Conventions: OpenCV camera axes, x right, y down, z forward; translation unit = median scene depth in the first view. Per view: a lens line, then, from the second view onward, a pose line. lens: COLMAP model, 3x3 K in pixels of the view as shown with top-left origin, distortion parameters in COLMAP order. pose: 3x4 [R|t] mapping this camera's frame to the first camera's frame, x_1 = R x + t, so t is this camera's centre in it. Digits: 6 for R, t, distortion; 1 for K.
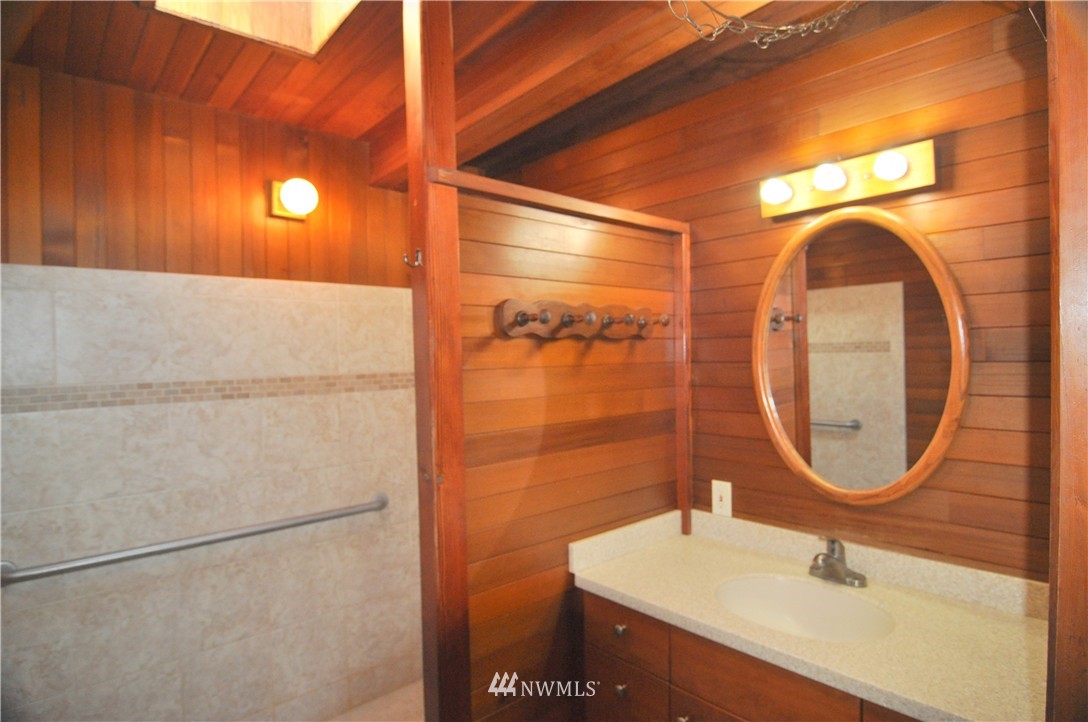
lens RADIAL K [[576.0, 0, 541.6], [0, 576.0, 369.1], [0, 0, 1]] dist [-0.020257, -0.003554]
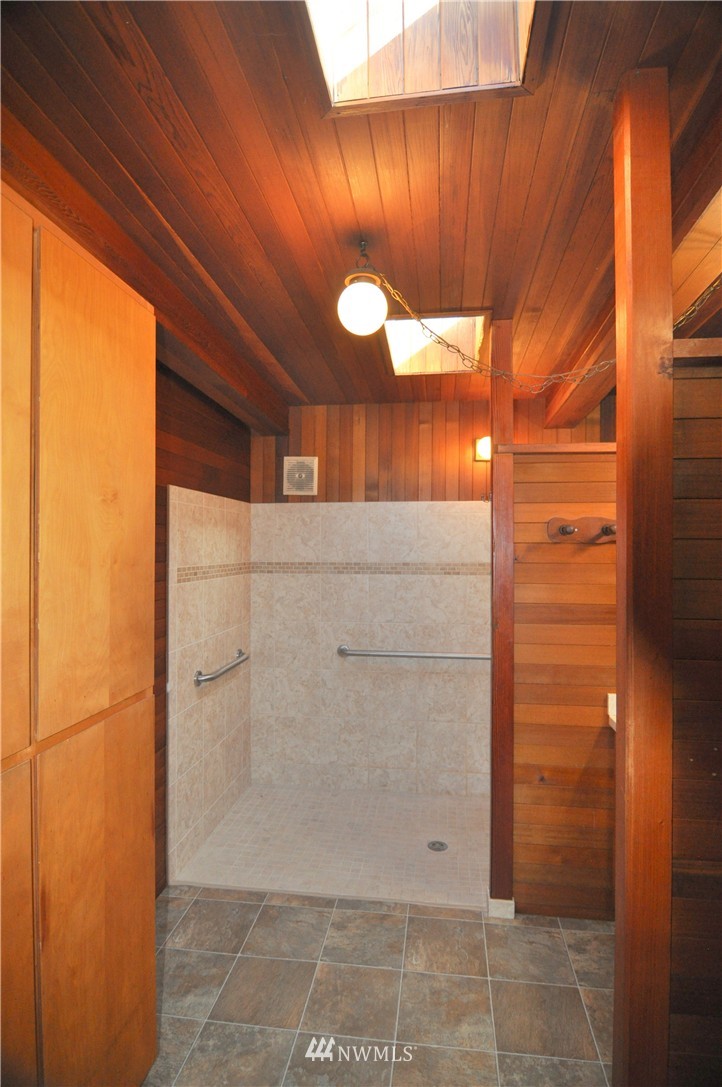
lens RADIAL K [[575.4, 0, 366.0], [0, 575.4, 543.2], [0, 0, 1]] dist [-0.020257, -0.003554]
pose [[0.645651, 0.017289, -0.763437, 0.599282], [-0.034017, 0.999402, -0.006136, -0.021190], [0.762875, 0.029931, 0.645853, -0.276728]]
